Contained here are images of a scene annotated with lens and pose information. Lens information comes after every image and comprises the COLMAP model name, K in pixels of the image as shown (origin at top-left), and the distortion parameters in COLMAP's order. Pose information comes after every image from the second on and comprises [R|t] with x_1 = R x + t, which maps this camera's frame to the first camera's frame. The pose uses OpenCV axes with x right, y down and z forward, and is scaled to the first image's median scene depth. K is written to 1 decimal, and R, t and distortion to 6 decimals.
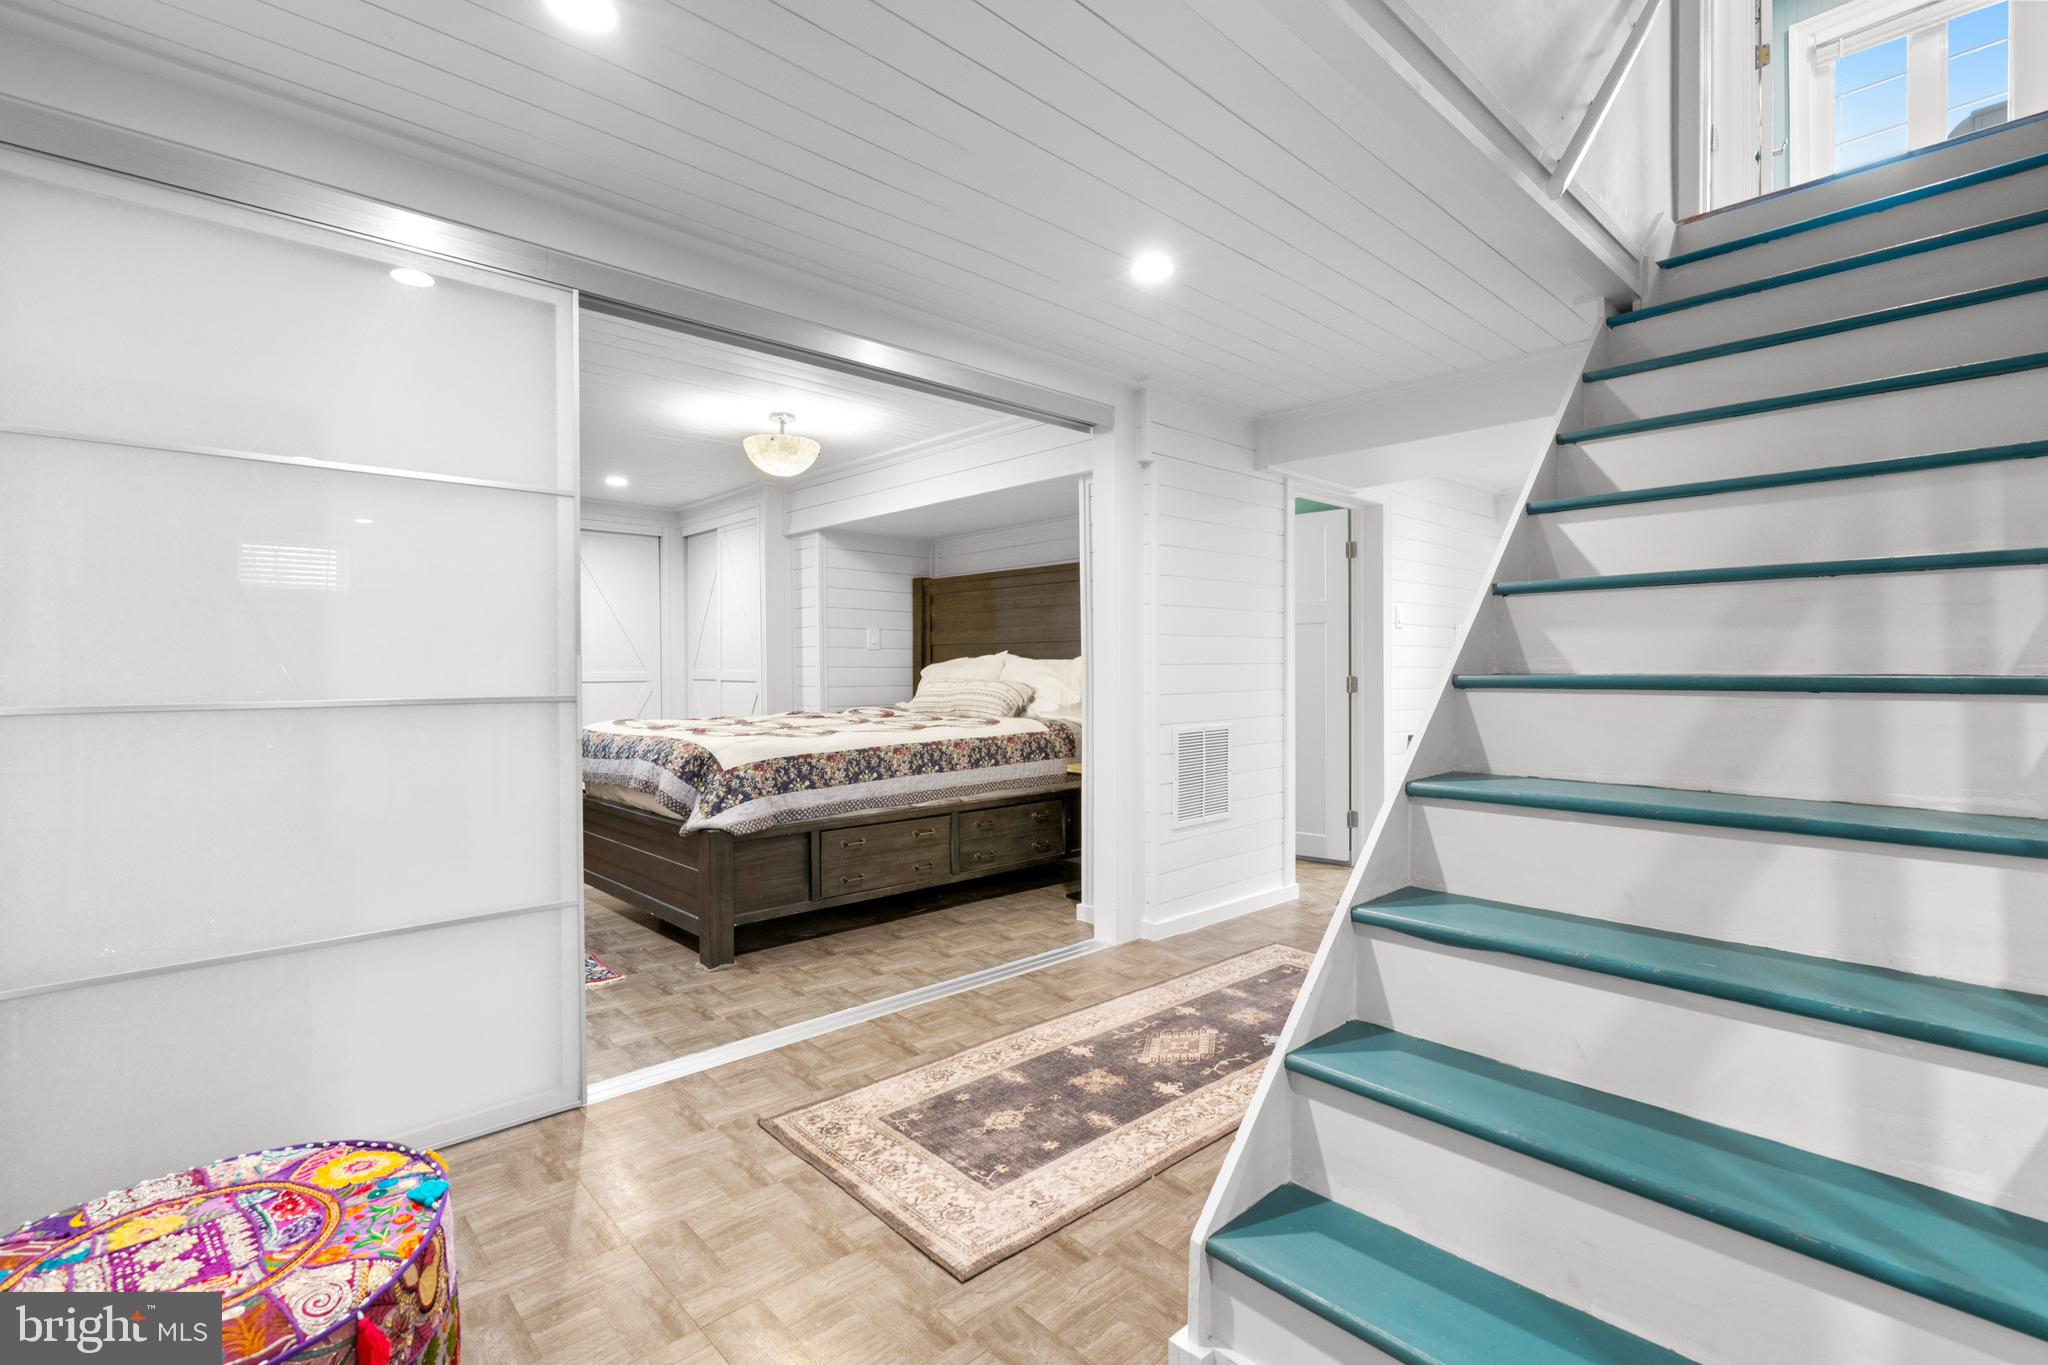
lens RADIAL K [[932.4, 0, 1016.4], [0, 932.4, 670.6], [0, 0, 1]] dist [0.000036, 0.000022]
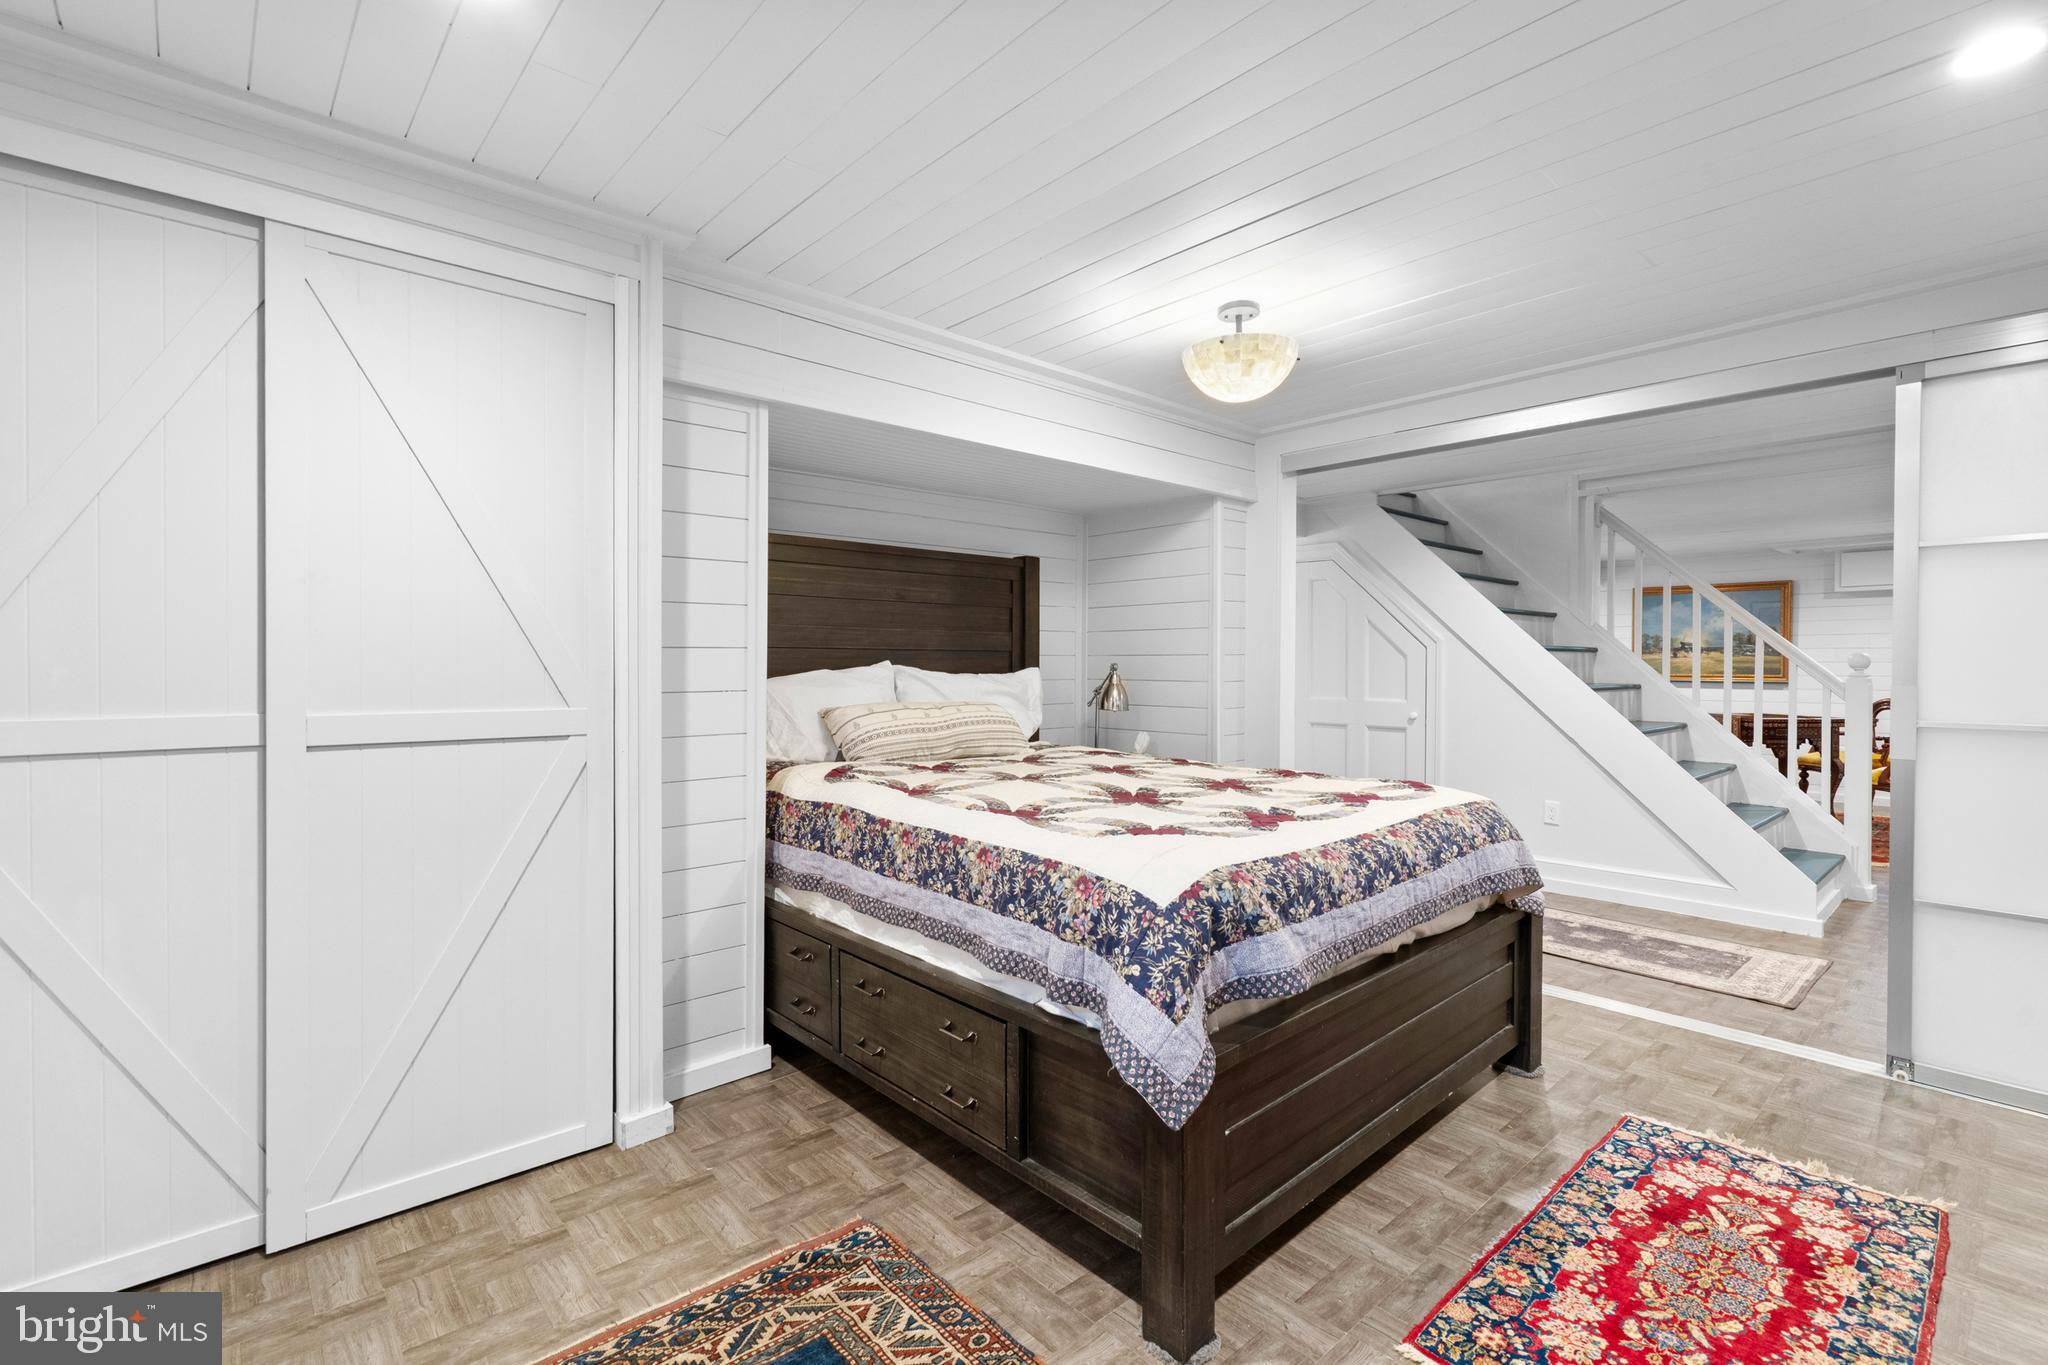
lens RADIAL K [[932.4, 0, 1016.4], [0, 932.4, 670.6], [0, 0, 1]] dist [0.000036, 0.000022]
pose [[0.017979, -0.003481, 0.999832, -1.065539], [0.000414, 0.999994, 0.003474, -0.023731], [-0.999838, 0.000351, 0.017981, 1.338012]]
